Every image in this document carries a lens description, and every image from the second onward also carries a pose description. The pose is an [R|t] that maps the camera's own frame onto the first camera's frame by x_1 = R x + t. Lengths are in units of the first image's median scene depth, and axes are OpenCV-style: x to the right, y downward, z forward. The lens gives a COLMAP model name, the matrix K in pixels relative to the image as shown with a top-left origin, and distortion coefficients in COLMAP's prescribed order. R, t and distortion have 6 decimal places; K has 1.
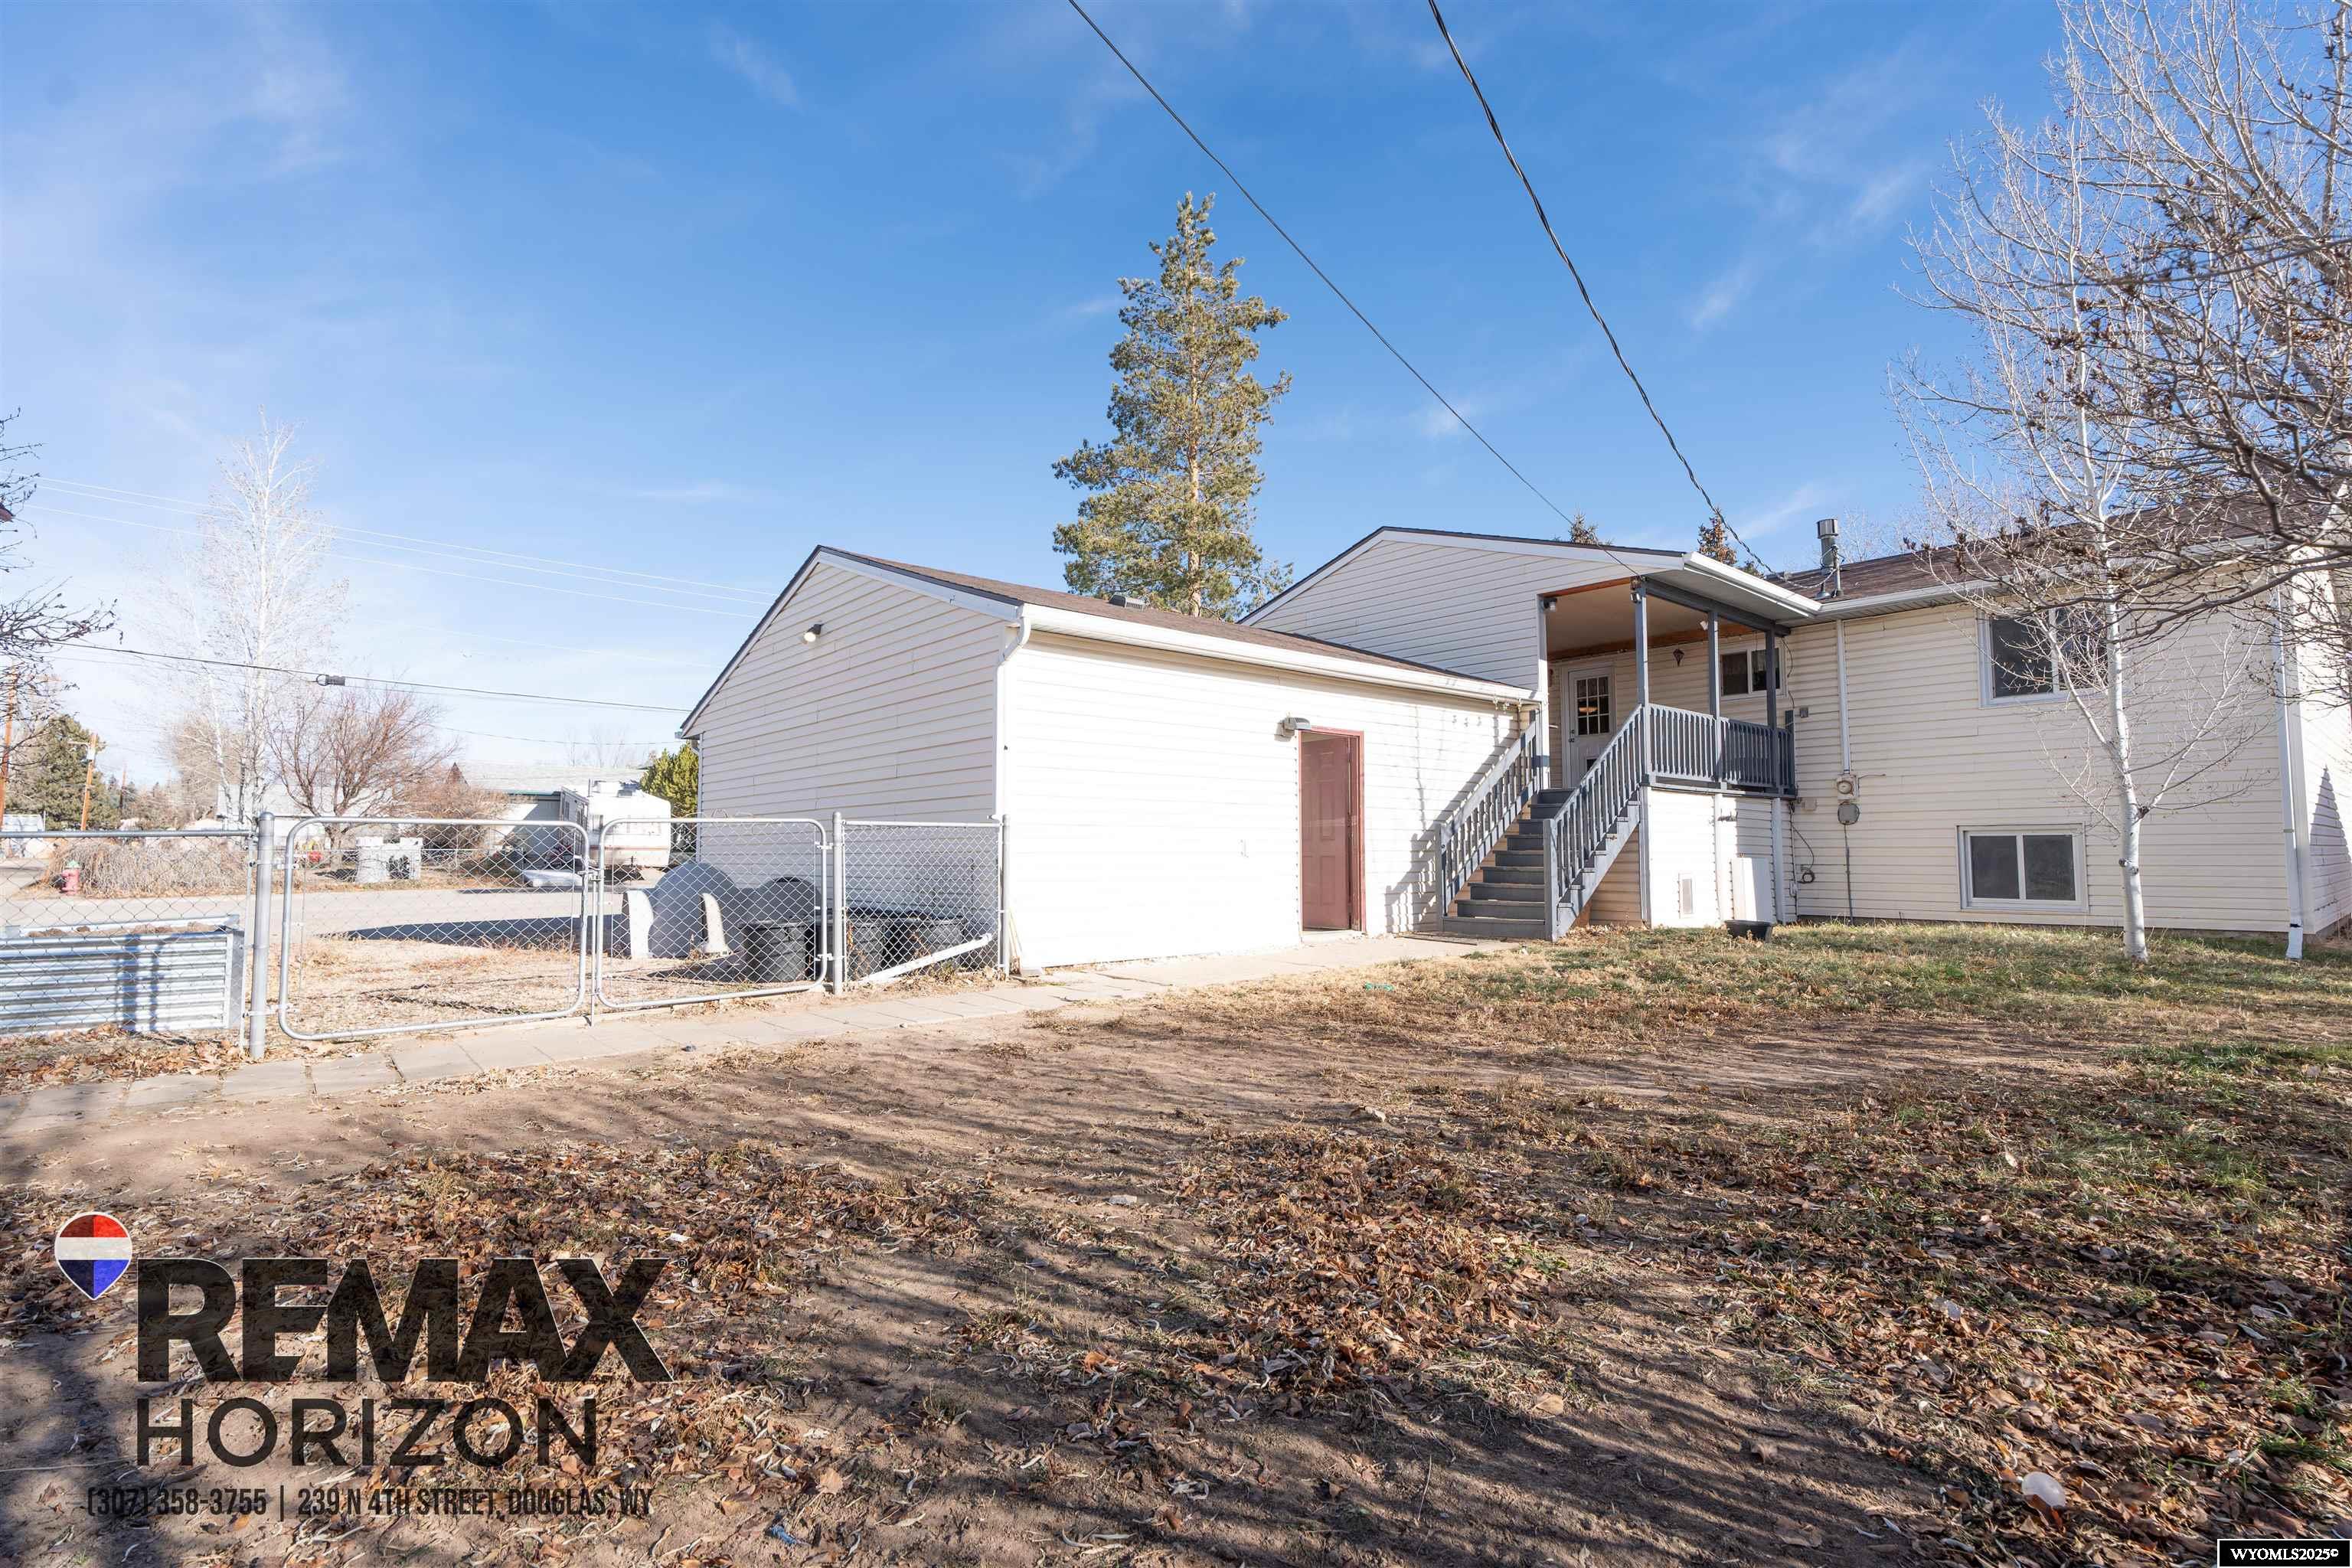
lens RADIAL K [[1082.2, 0, 1176.0], [0, 1082.2, 784.0], [0, 0, 1]] dist [0.001775, -0.000056]
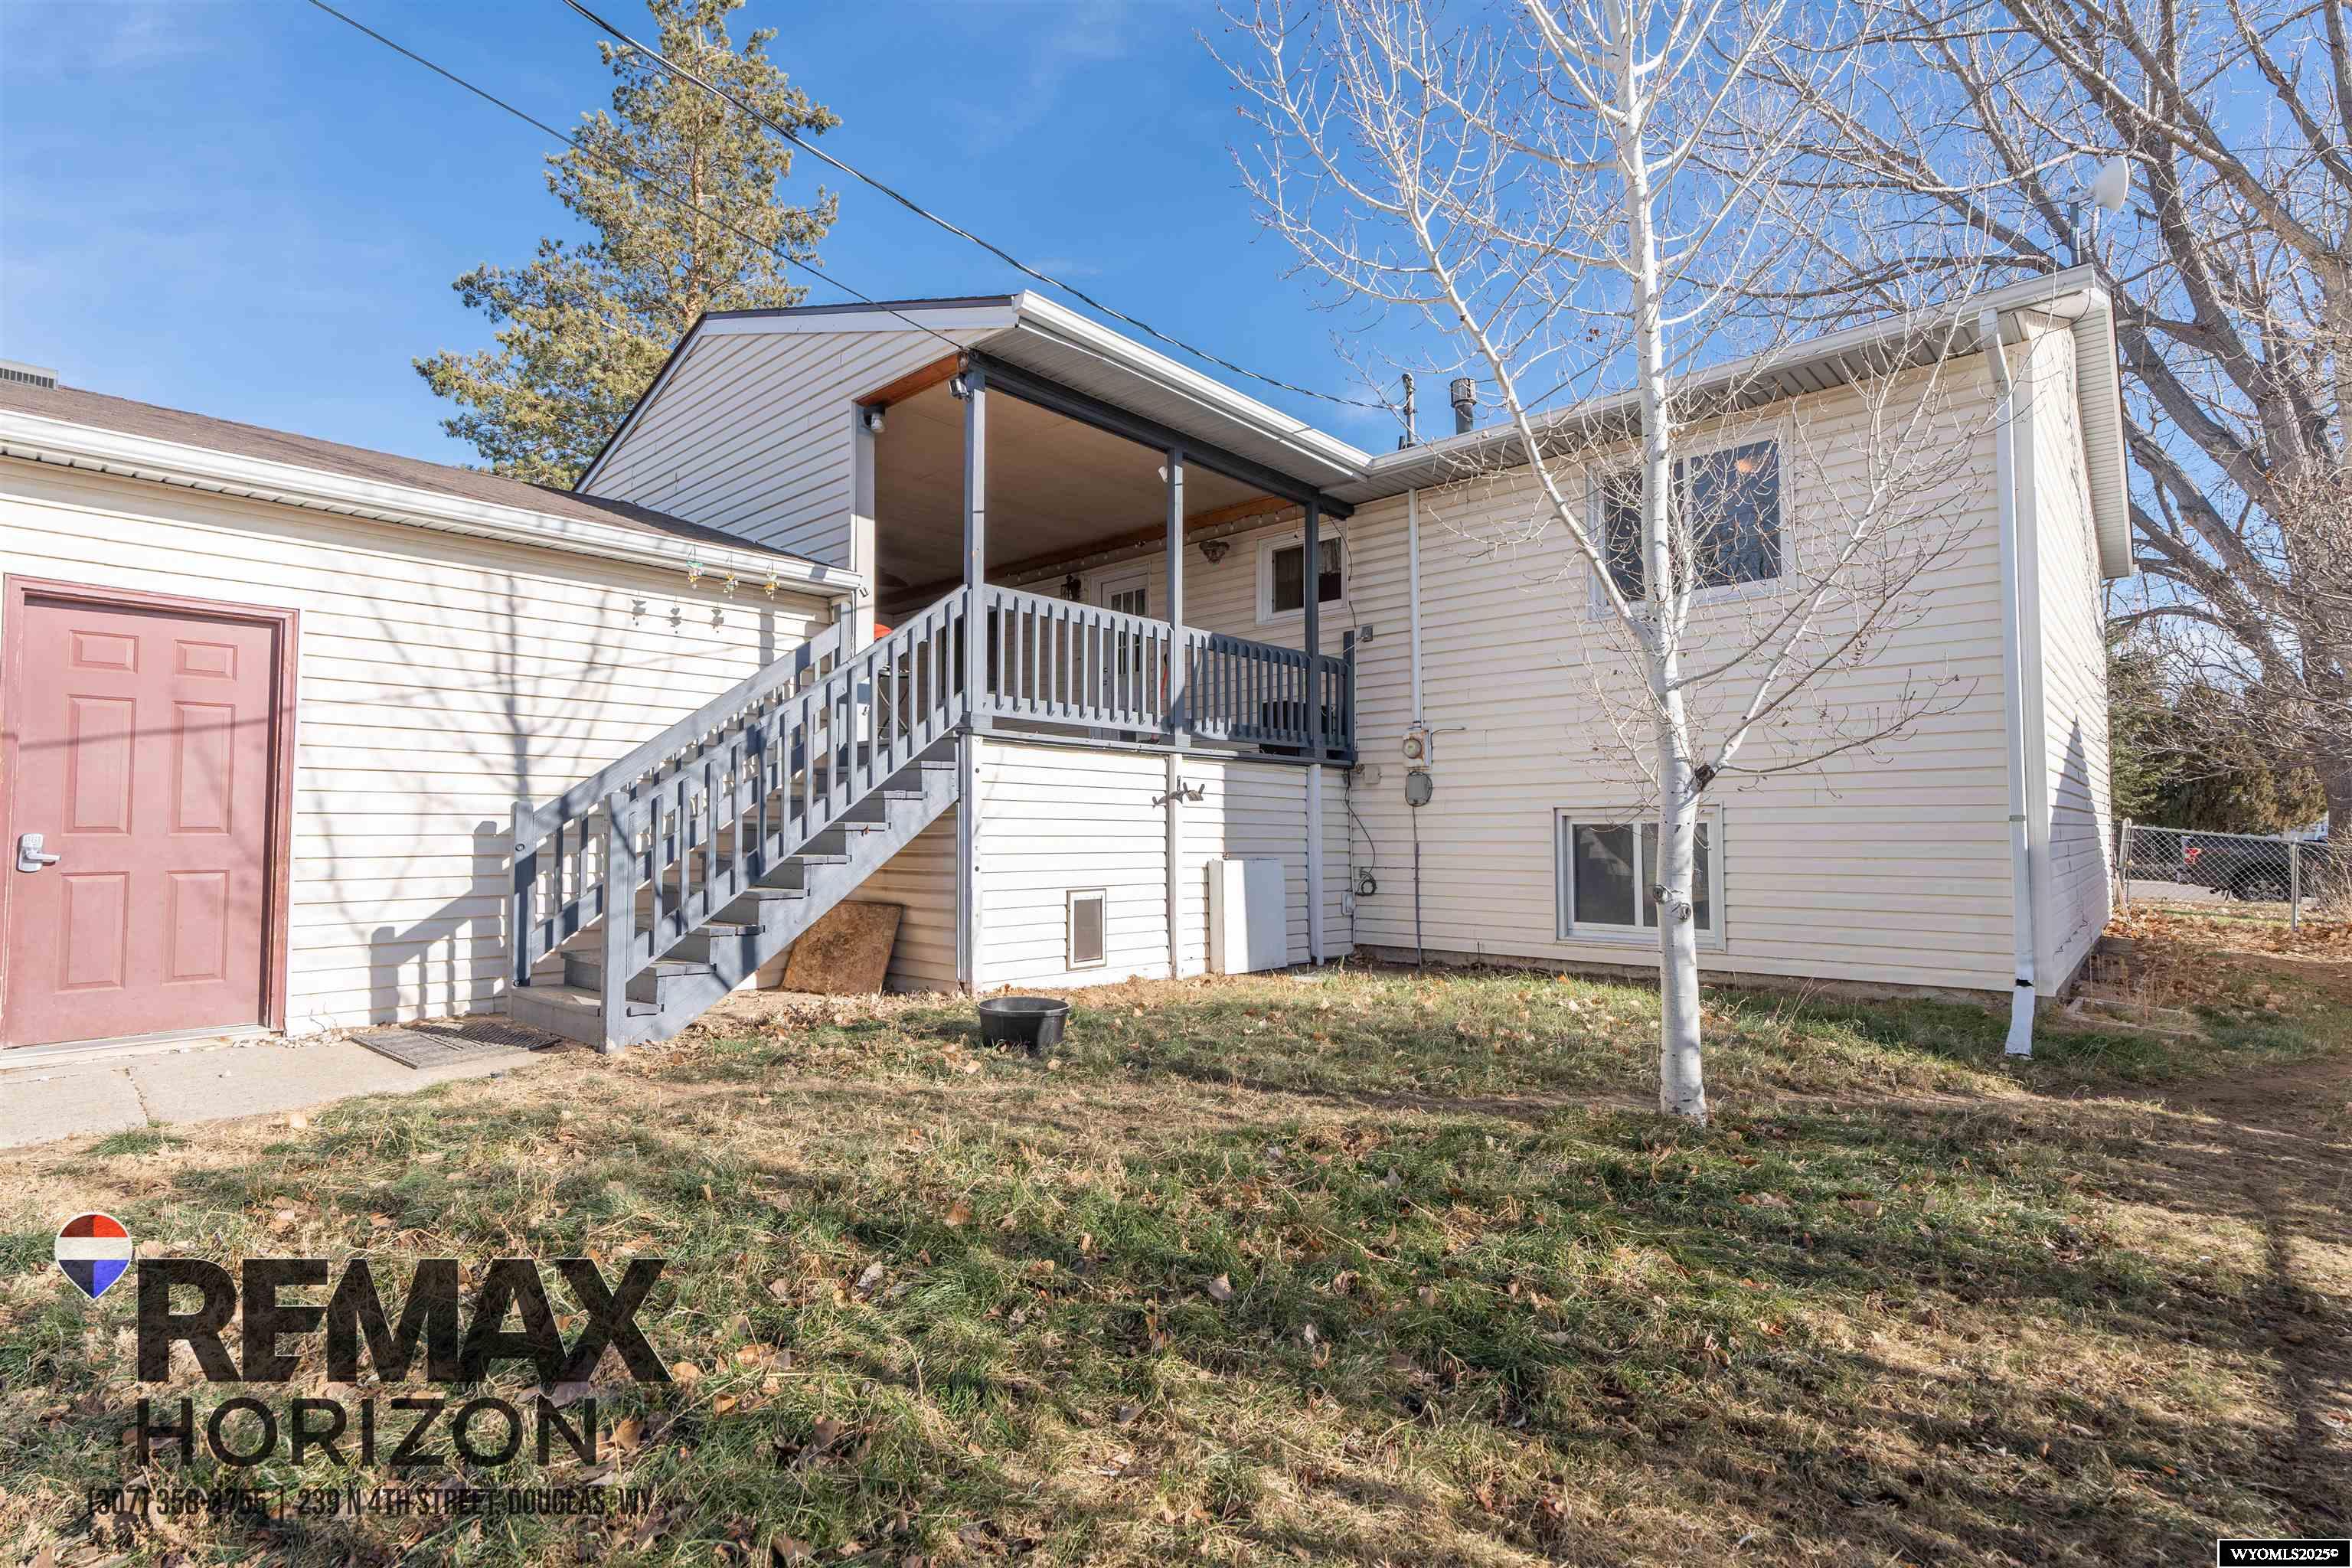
lens RADIAL K [[1087.7, 0, 1176.0], [0, 1087.7, 784.0], [0, 0, 1]] dist [-0.001482, -0.000053]
pose [[0.992329, 0.004757, 0.123537, 0.427878], [-0.007002, 0.999818, 0.017745, 0.014970], [-0.123430, -0.018474, 0.992181, 0.403624]]
